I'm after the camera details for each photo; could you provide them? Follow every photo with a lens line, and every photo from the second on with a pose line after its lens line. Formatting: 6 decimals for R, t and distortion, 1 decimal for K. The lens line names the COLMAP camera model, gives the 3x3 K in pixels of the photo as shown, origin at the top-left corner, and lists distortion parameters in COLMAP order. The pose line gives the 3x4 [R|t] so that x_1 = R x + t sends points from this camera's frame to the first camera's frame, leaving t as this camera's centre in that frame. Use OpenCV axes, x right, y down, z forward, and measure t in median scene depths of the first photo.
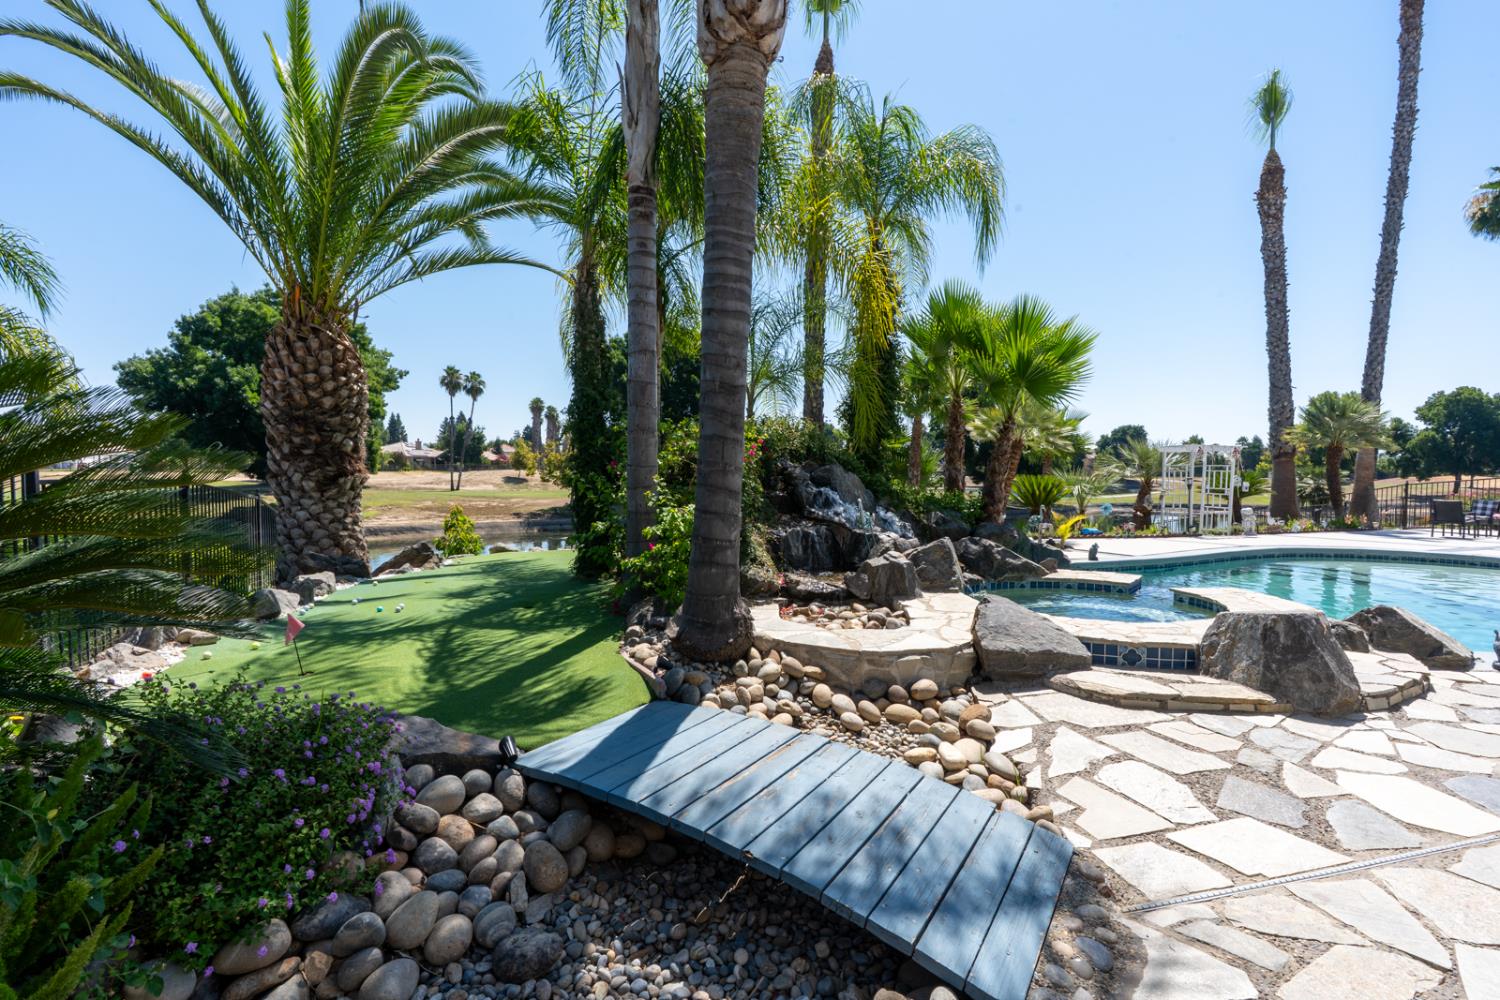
lens RADIAL K [[702.8, 0, 783.1], [0, 702.8, 494.7], [0, 0, 1]] dist [-0.001552, 0.000197]
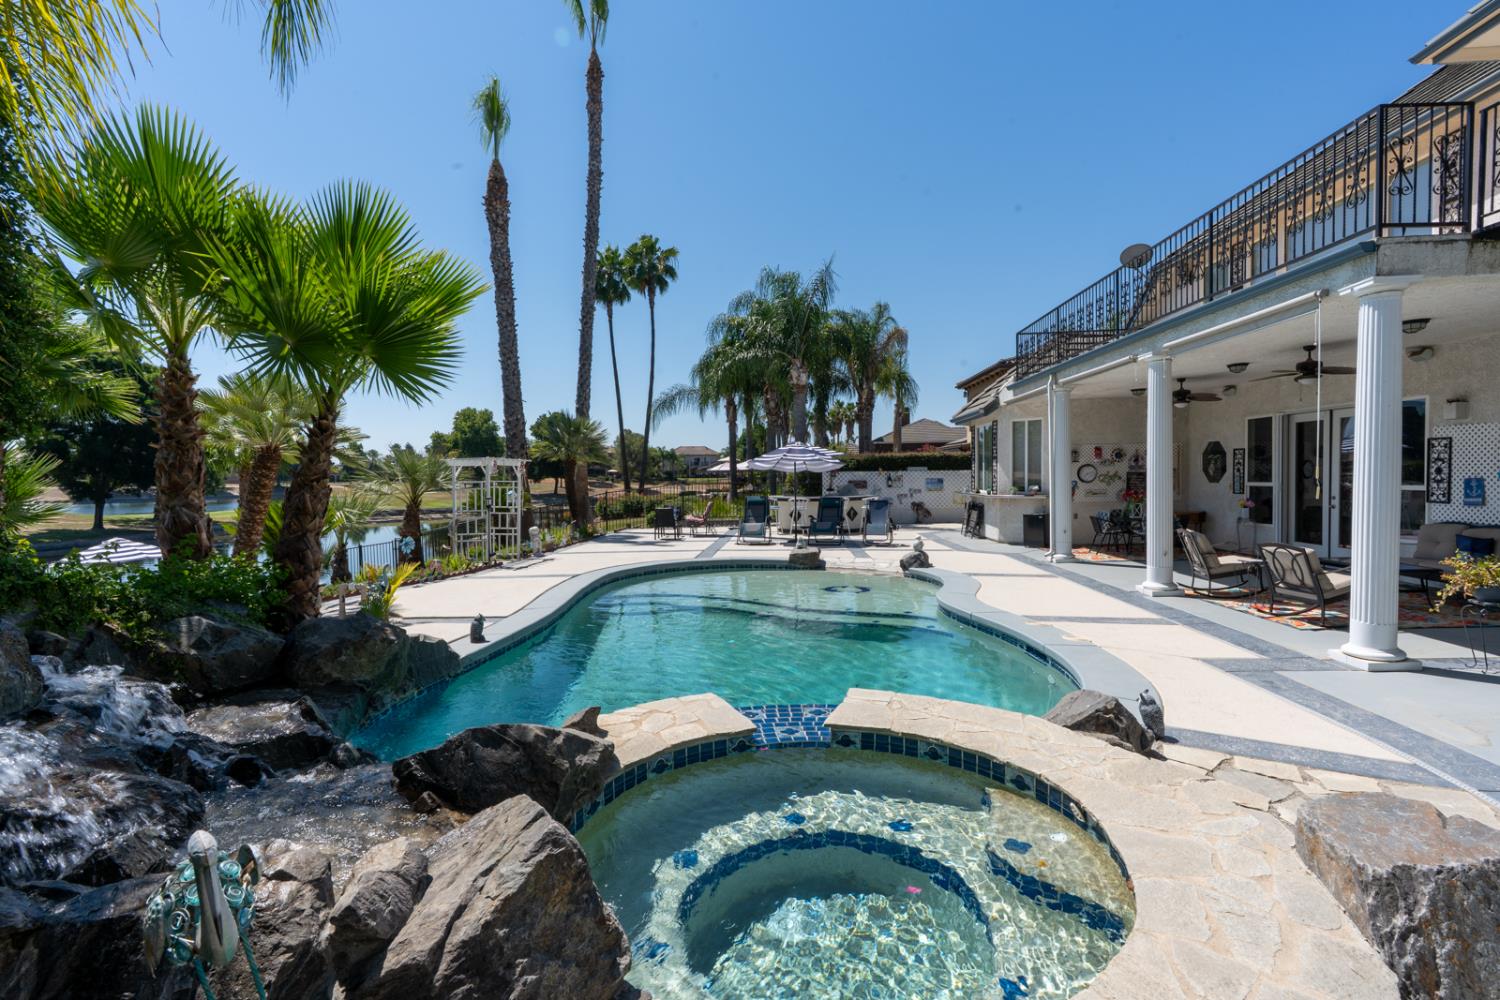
lens RADIAL K [[702.8, 0, 783.1], [0, 702.8, 494.7], [0, 0, 1]] dist [-0.001552, 0.000197]
pose [[0.478369, -0.027139, 0.877739, 0.007157], [0.034868, 0.999321, 0.011895, -0.015911], [-0.877466, 0.024915, 0.478991, 0.183326]]
